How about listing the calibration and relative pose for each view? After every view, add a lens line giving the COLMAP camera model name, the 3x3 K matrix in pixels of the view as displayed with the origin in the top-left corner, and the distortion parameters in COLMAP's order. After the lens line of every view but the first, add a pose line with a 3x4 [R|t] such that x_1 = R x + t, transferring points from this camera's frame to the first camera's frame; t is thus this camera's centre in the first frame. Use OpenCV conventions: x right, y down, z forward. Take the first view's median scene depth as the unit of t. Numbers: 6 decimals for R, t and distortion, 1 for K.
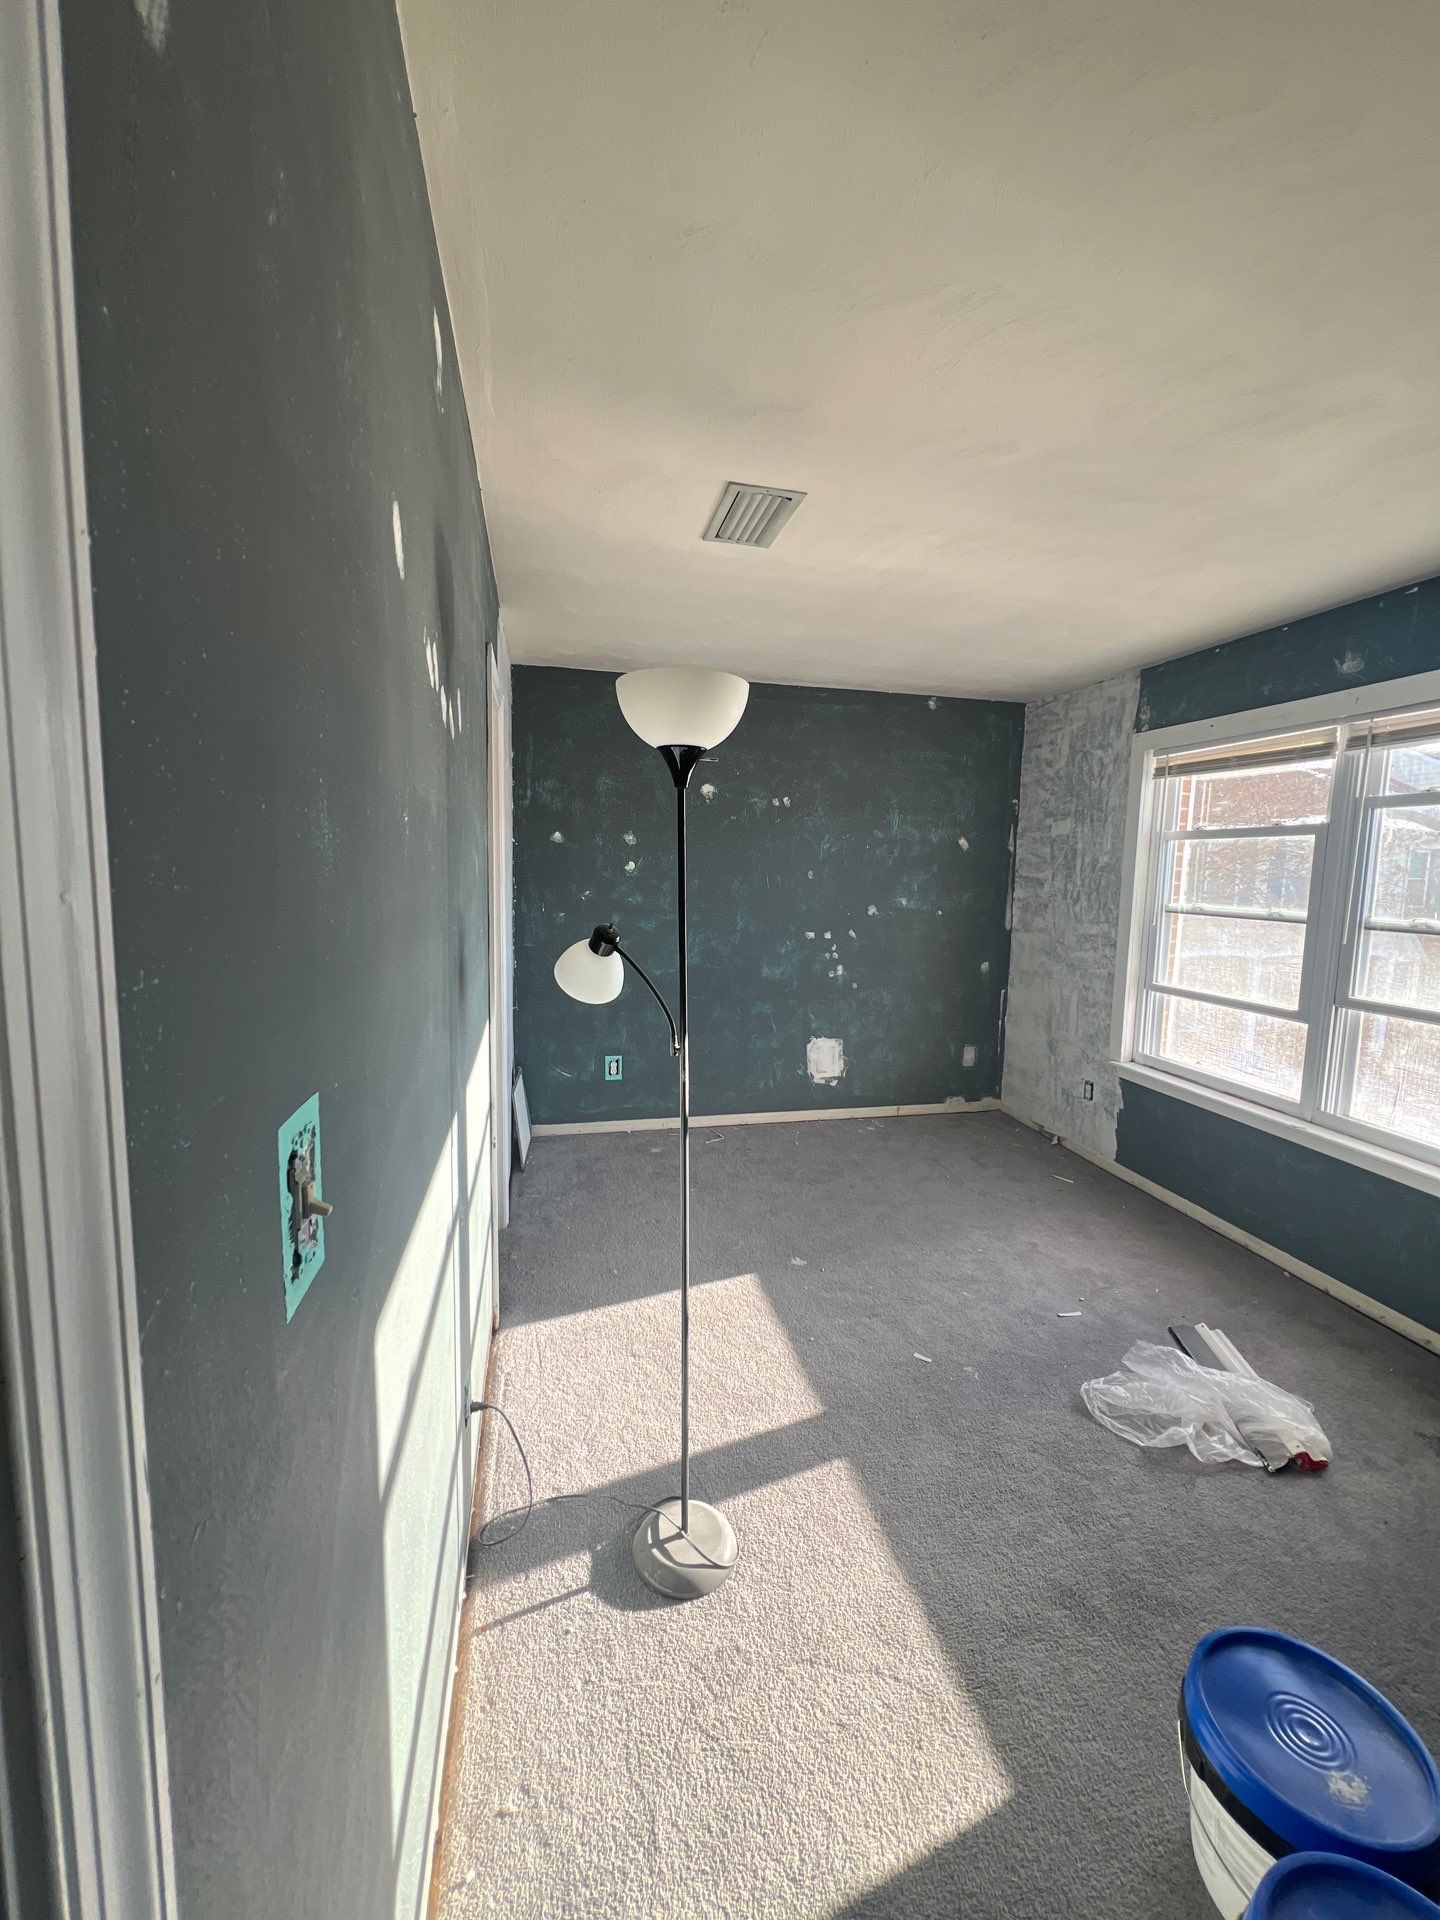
lens RADIAL K [[767.7, 0, 721.7], [0, 767.7, 953.3], [0, 0, 1]] dist [-0.002983, 0.000747]
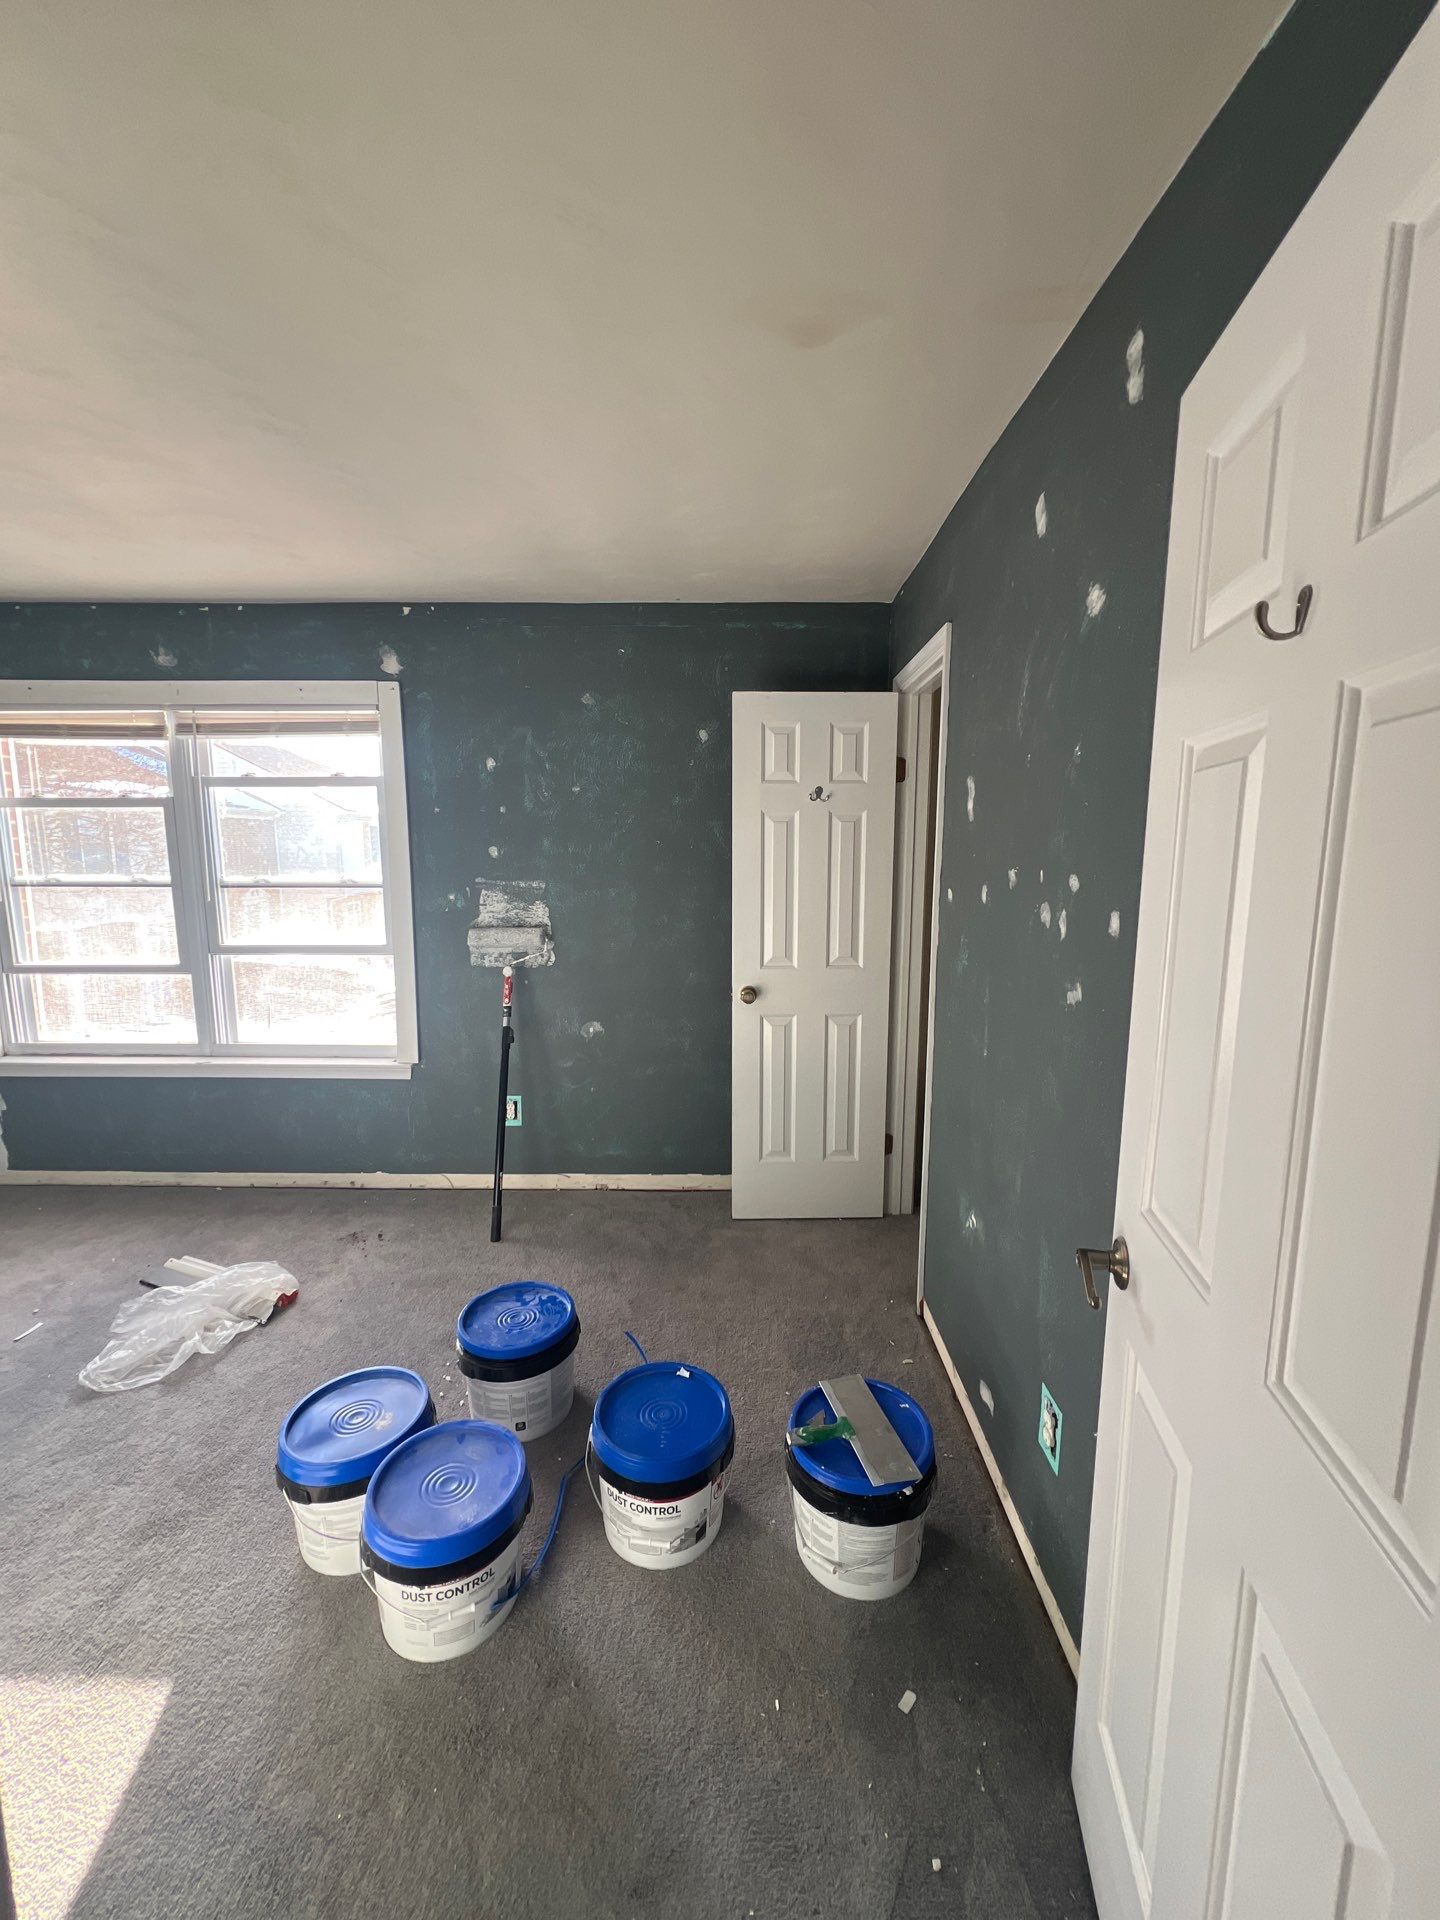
lens RADIAL K [[767.7, 0, 720.0], [0, 767.7, 959.1], [0, 0, 1]] dist [-0.002983, 0.000747]
pose [[0.238691, -0.163517, 0.957230, -0.153617], [0.112354, 0.983752, 0.140031, -0.001186], [-0.964574, 0.074124, 0.253185, -0.059582]]
